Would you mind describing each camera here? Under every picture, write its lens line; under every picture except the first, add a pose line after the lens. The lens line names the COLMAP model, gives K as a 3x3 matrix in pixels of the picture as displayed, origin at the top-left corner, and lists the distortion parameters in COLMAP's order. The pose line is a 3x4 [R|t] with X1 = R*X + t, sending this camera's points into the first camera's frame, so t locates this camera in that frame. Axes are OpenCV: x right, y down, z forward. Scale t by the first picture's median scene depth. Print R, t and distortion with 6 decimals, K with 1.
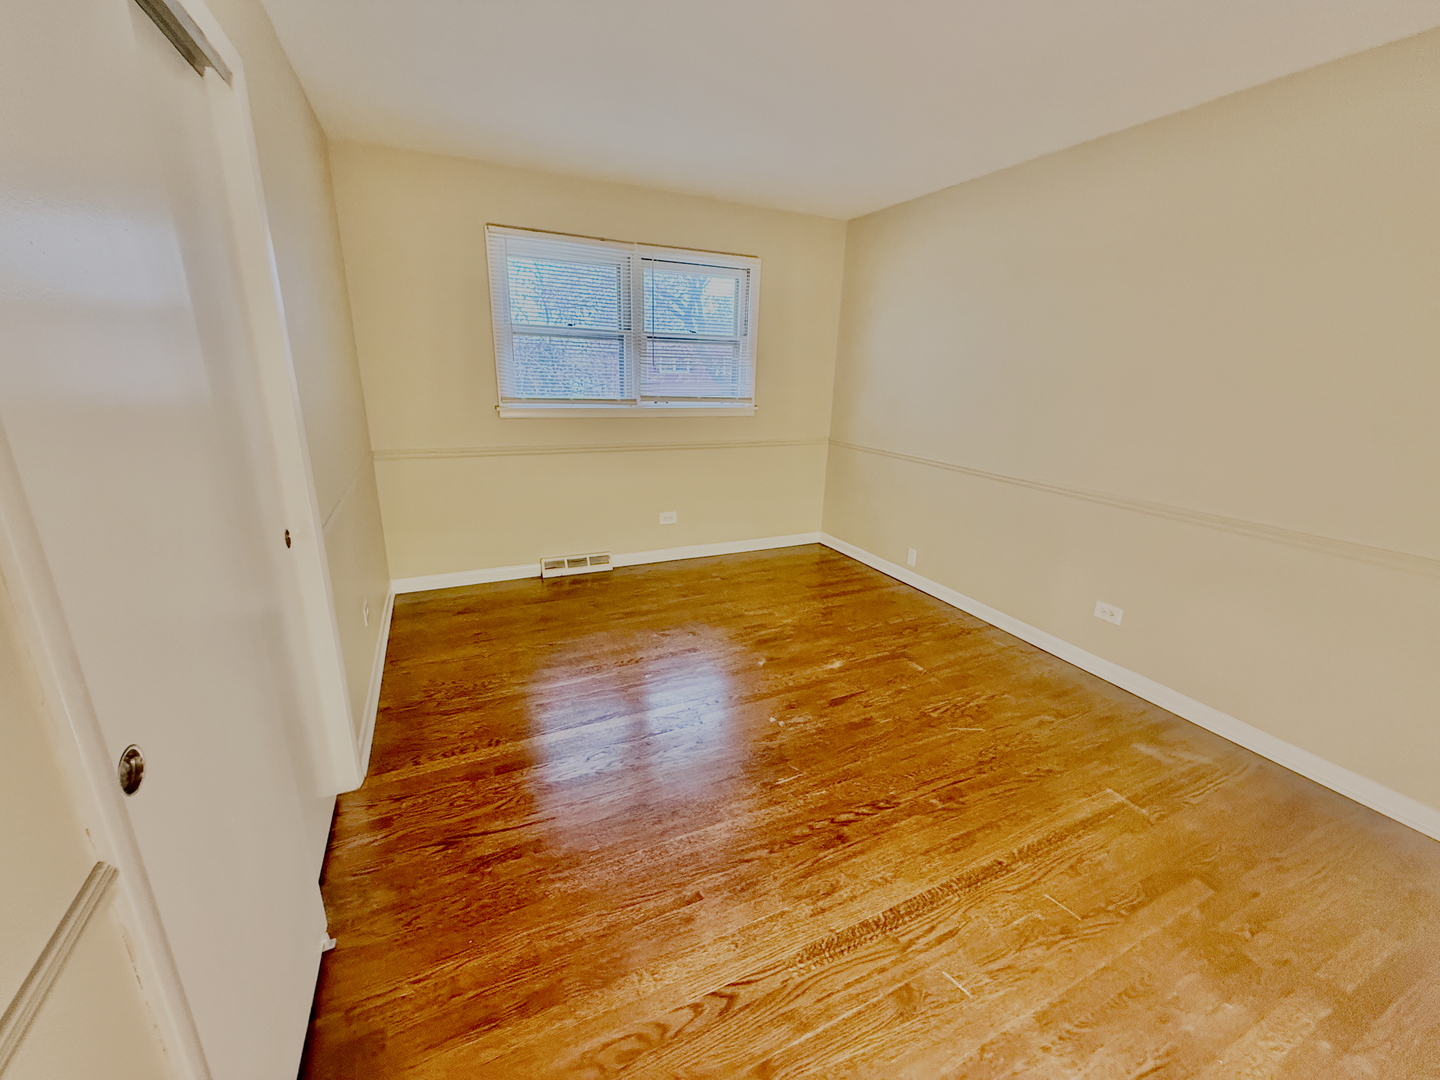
lens RADIAL K [[571.4, 0, 720.0], [0, 571.4, 540.0], [0, 0, 1]] dist [0.001230, 0.000096]
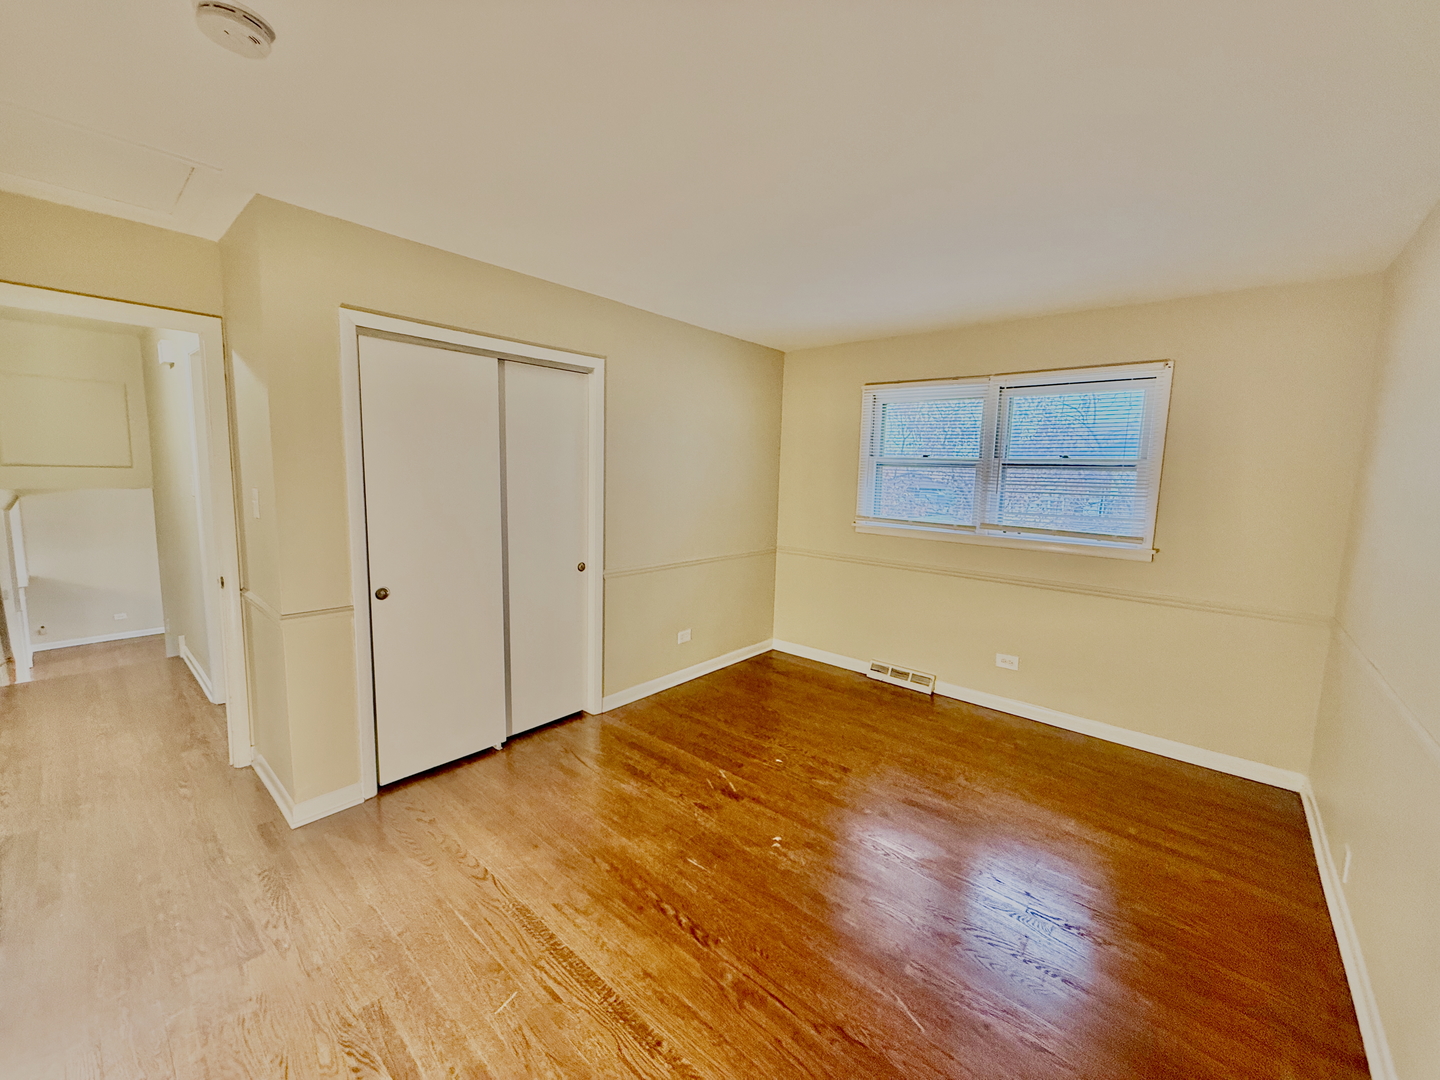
lens RADIAL K [[571.4, 0, 720.0], [0, 571.4, 540.0], [0, 0, 1]] dist [0.001230, 0.000096]
pose [[0.406269, 0.092746, -0.909034, 1.082971], [-0.282307, 0.958905, -0.028336, -0.146433], [0.869050, 0.268139, 0.415757, 0.448019]]
